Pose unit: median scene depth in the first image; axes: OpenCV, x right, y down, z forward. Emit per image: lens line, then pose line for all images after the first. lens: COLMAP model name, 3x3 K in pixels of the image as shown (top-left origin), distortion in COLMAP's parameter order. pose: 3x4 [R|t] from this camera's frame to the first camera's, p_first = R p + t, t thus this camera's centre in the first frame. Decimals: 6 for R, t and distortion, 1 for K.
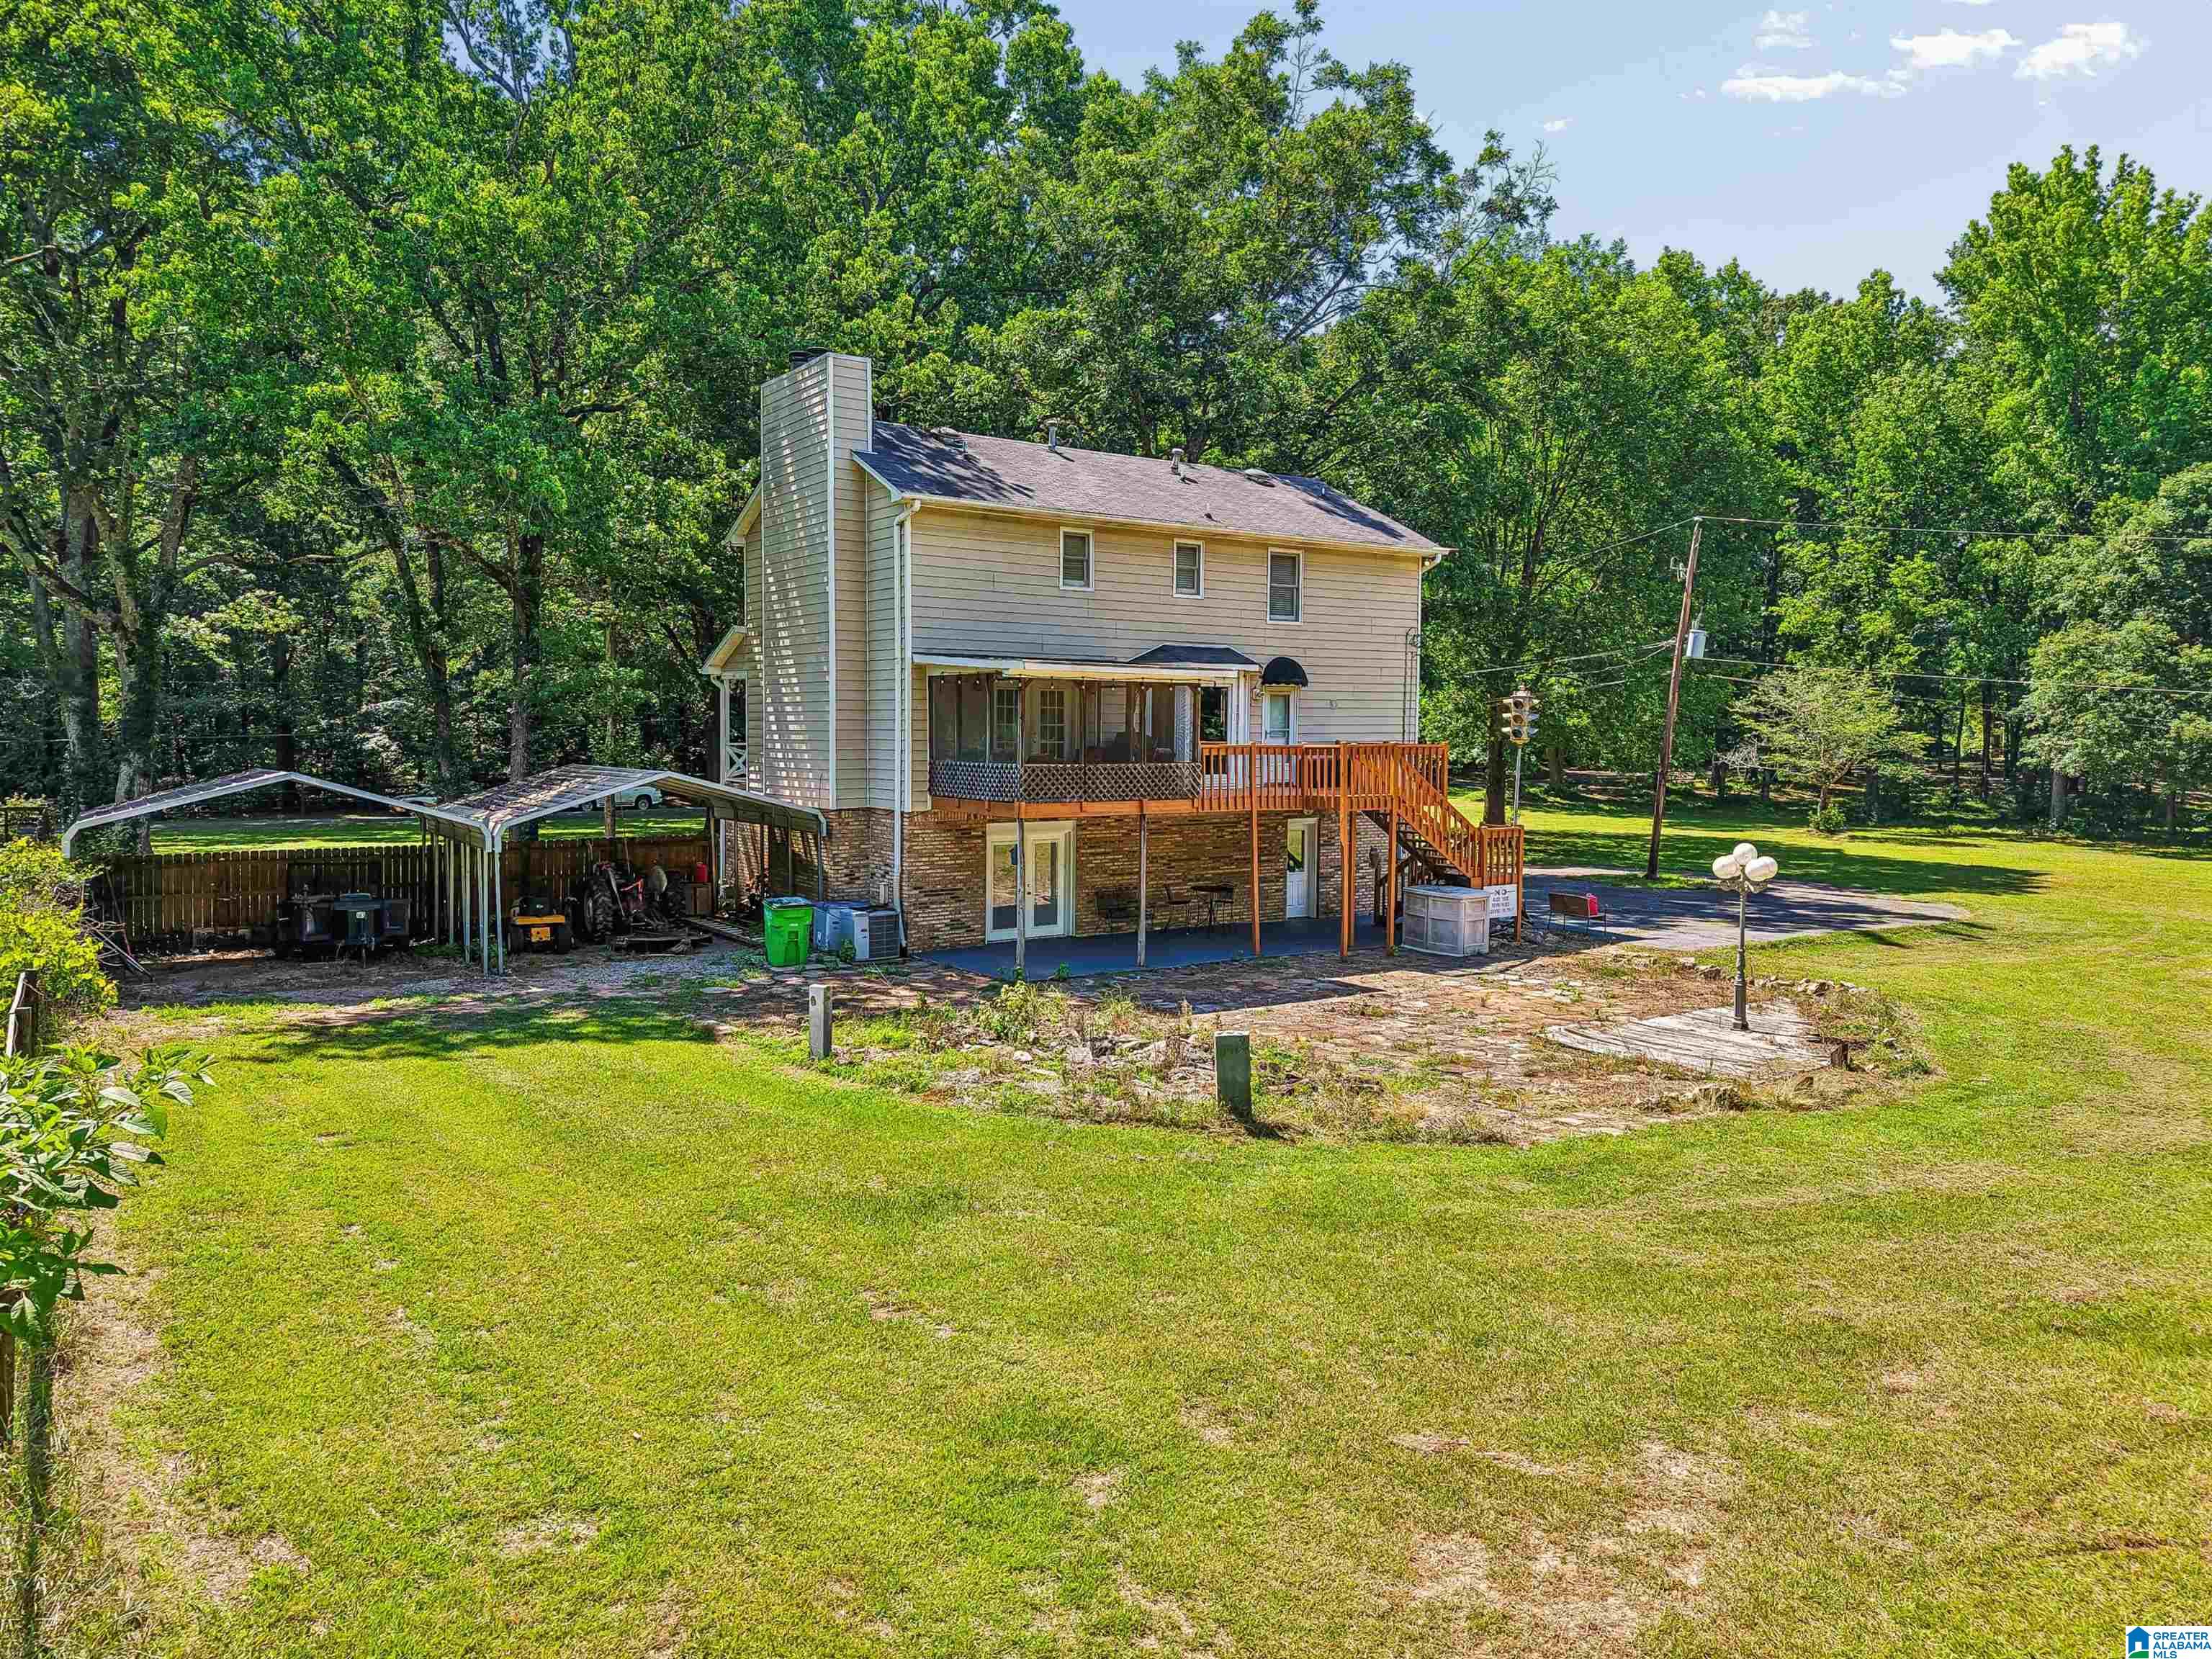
lens RADIAL K [[1525.0, 0, 1144.5], [0, 1525.0, 849.2], [0, 0, 1]] dist [0.017276, -0.001604]
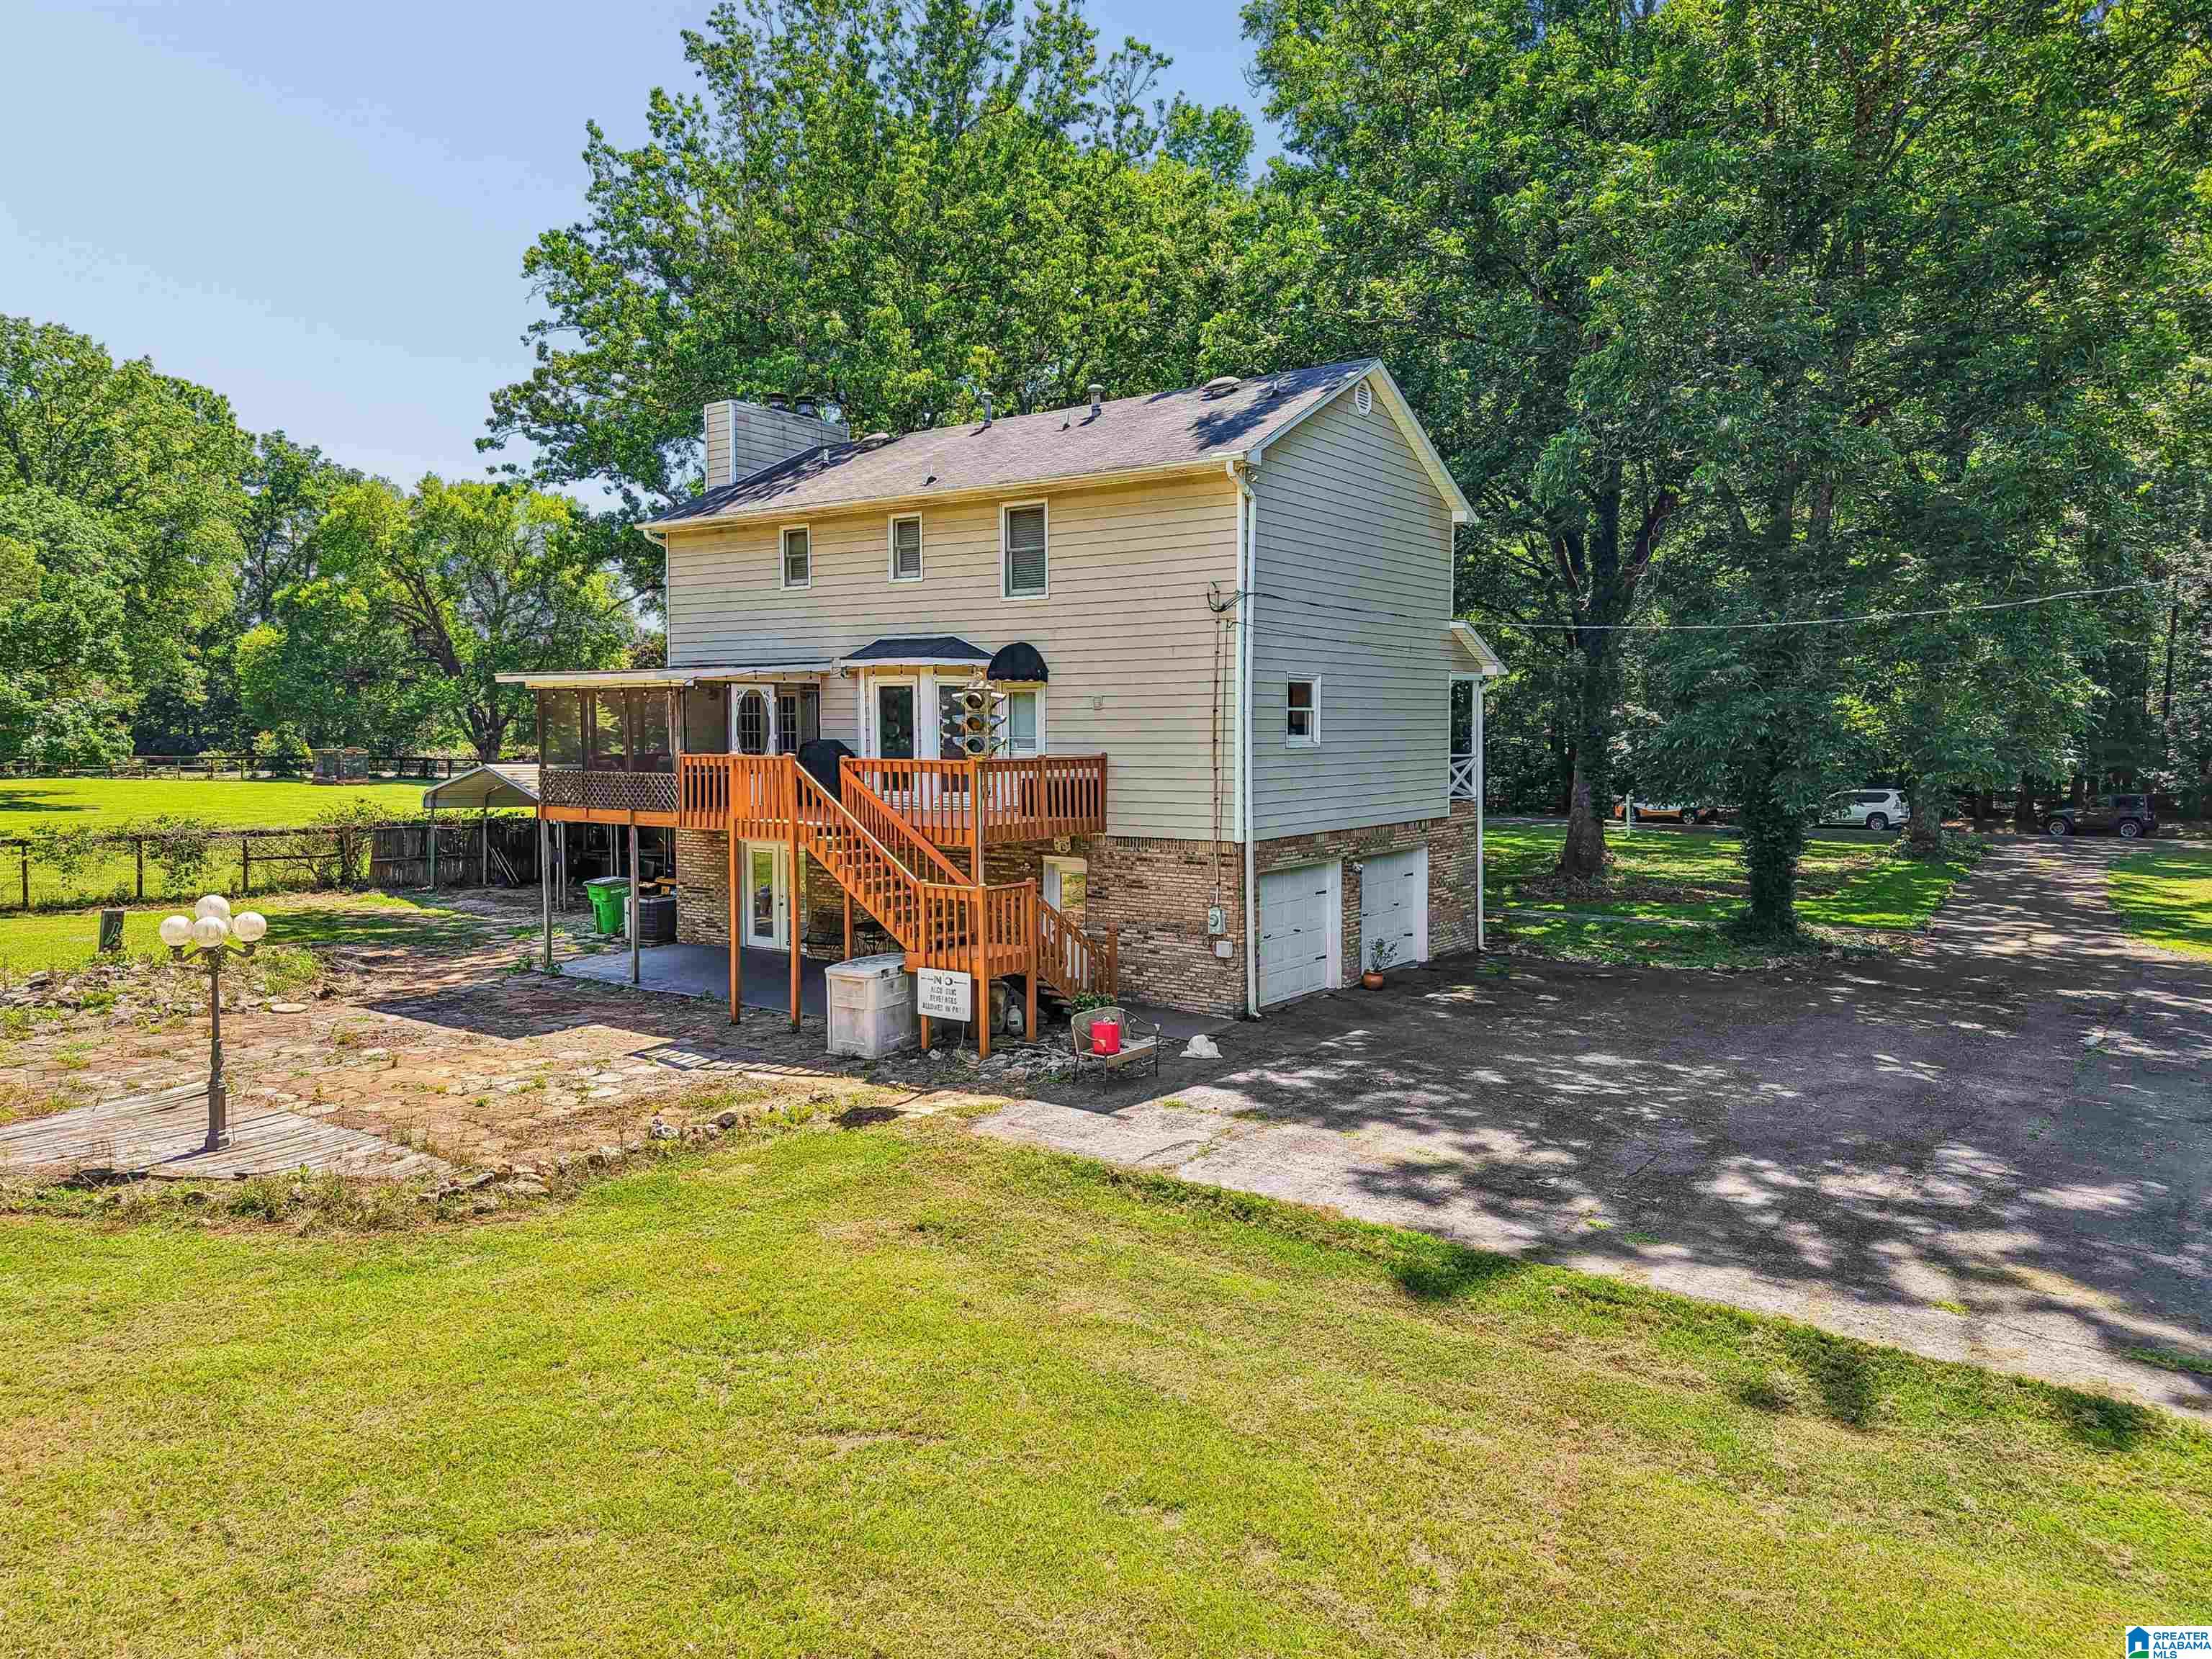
lens RADIAL K [[1480.7, 0, 1115.6], [0, 1480.7, 810.9], [0, 0, 1]] dist [0.005617, -0.003278]
pose [[0.334103, 0.047417, -0.941343, 0.860594], [-0.074352, 0.996947, 0.023828, -0.067209], [0.939599, 0.062029, 0.336608, 0.854616]]
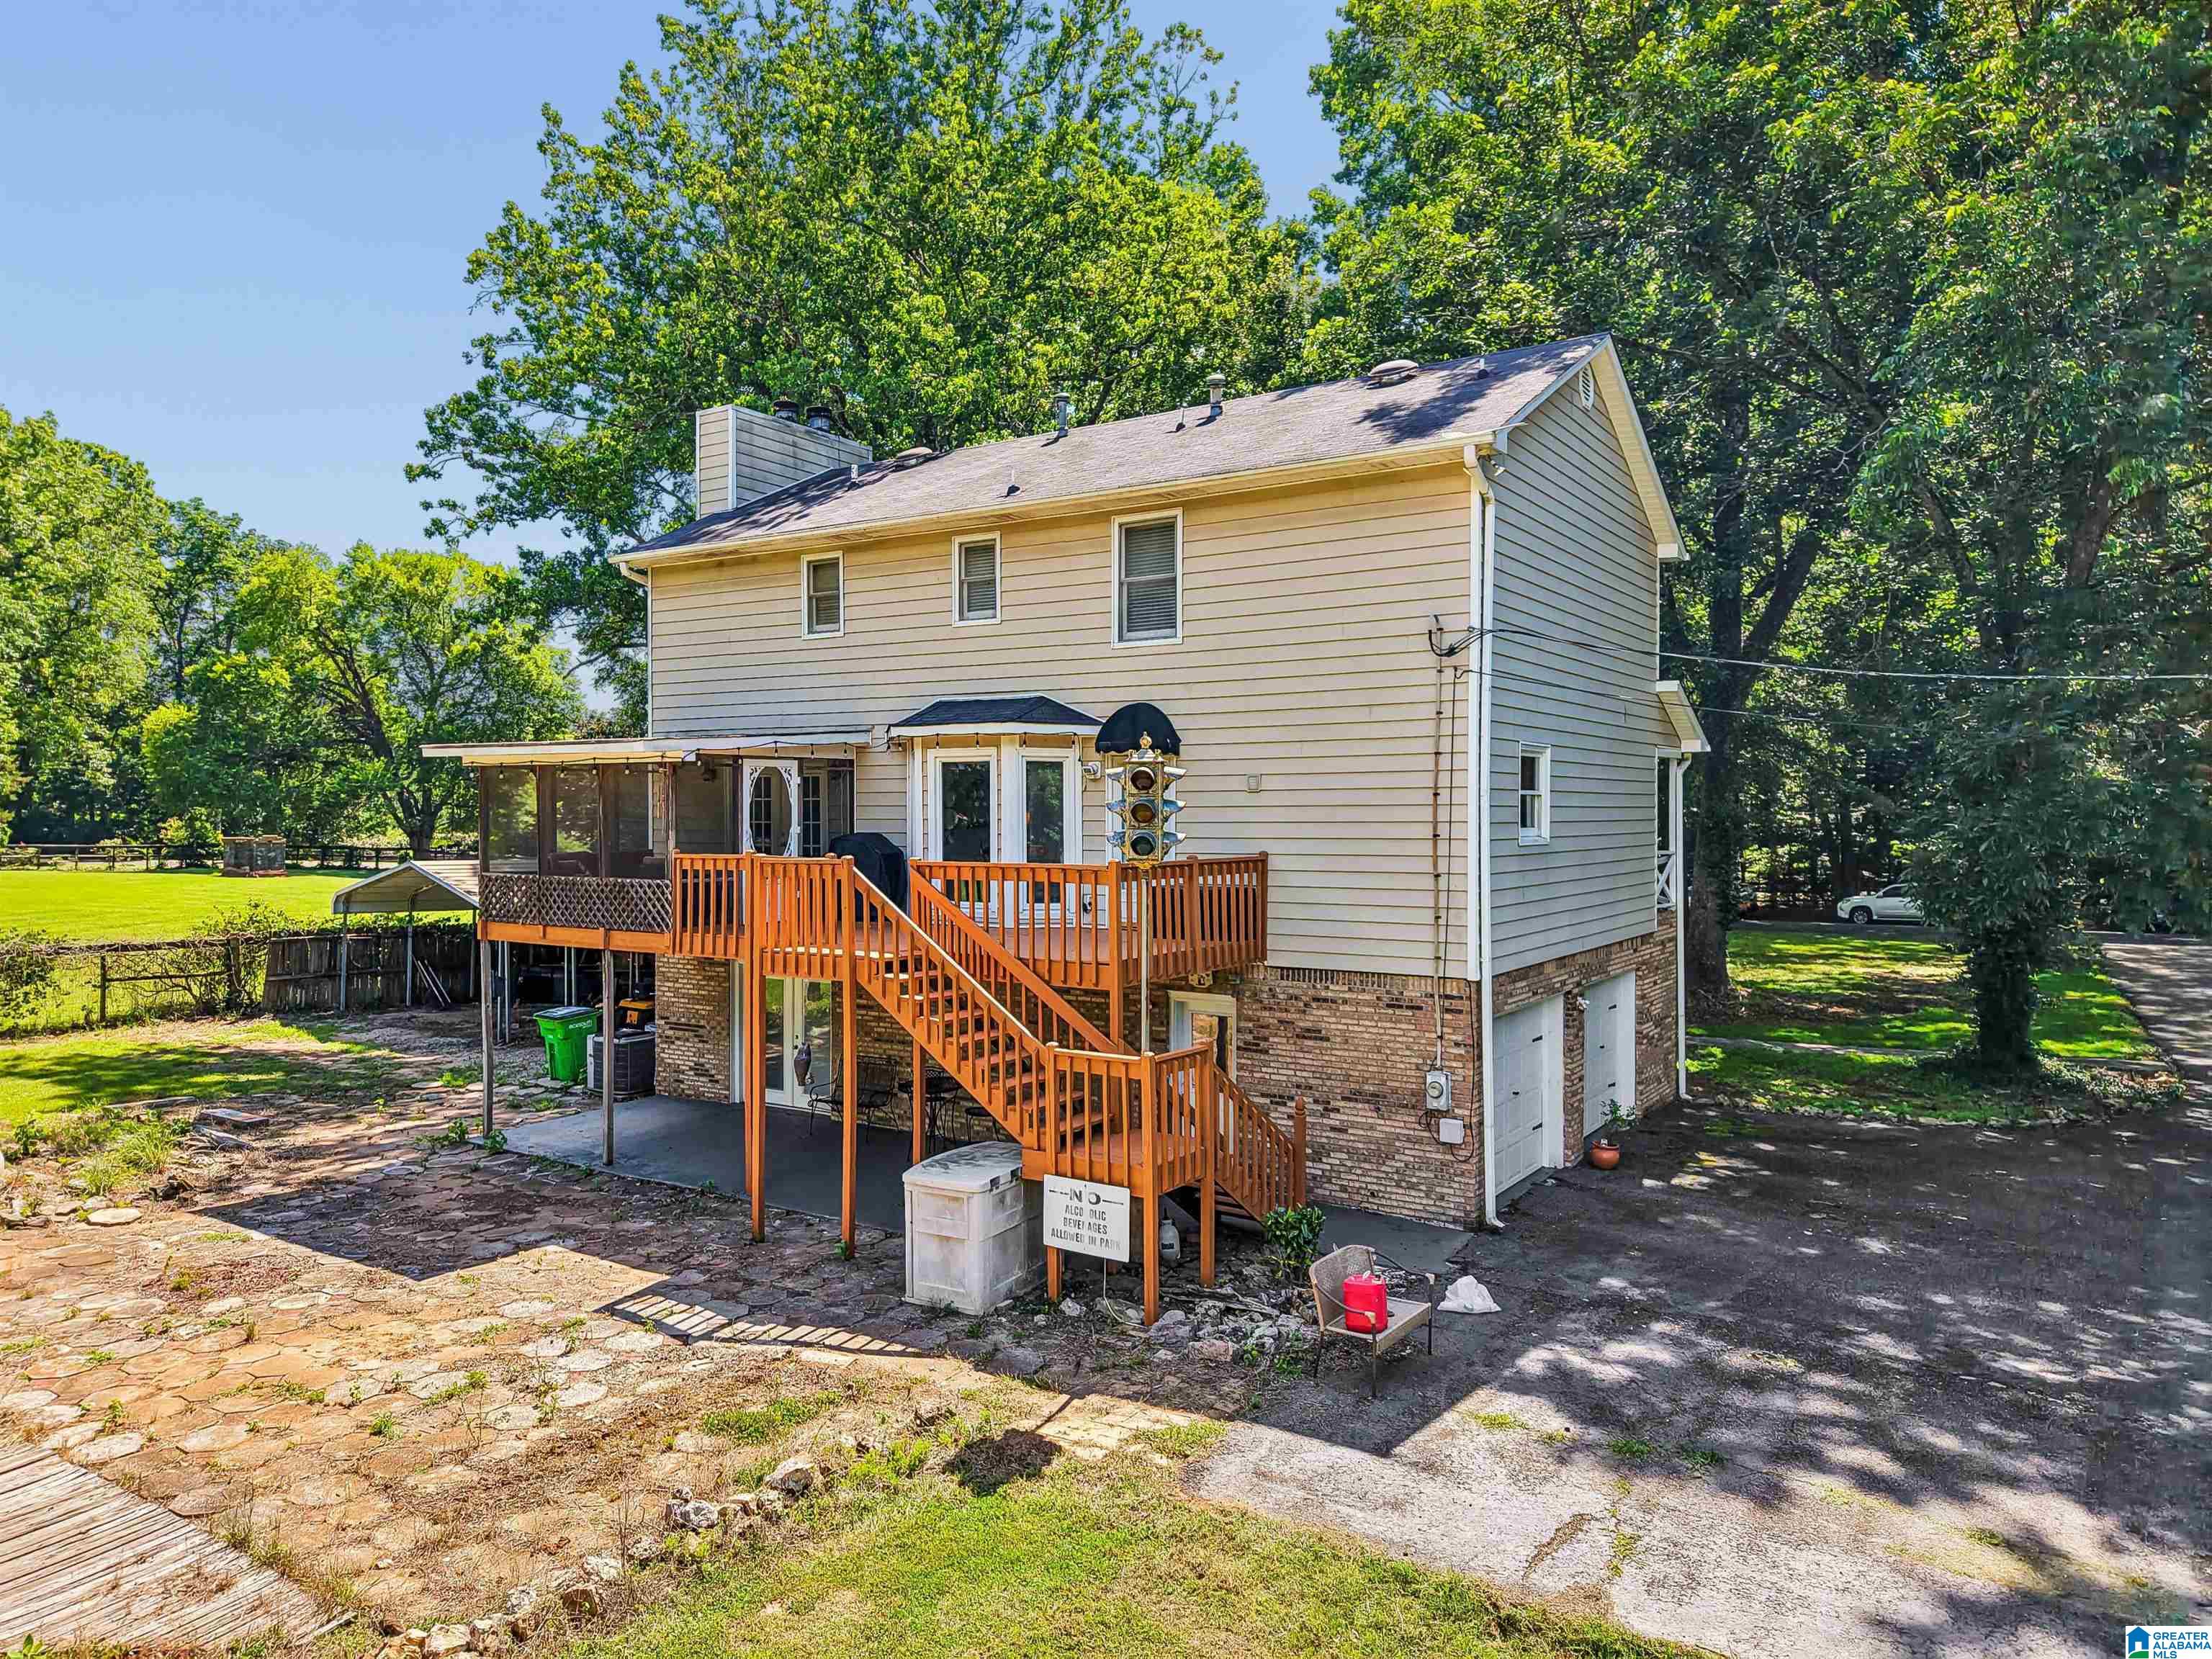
lens RADIAL K [[1487.8, 0, 1096.2], [0, 1487.8, 836.2], [0, 0, 1]] dist [0.015191, -0.001090]
pose [[0.356911, 0.009098, -0.934094, 0.638792], [-0.073855, 0.997097, -0.018508, -0.069661], [0.931214, 0.075593, 0.356547, 0.845307]]
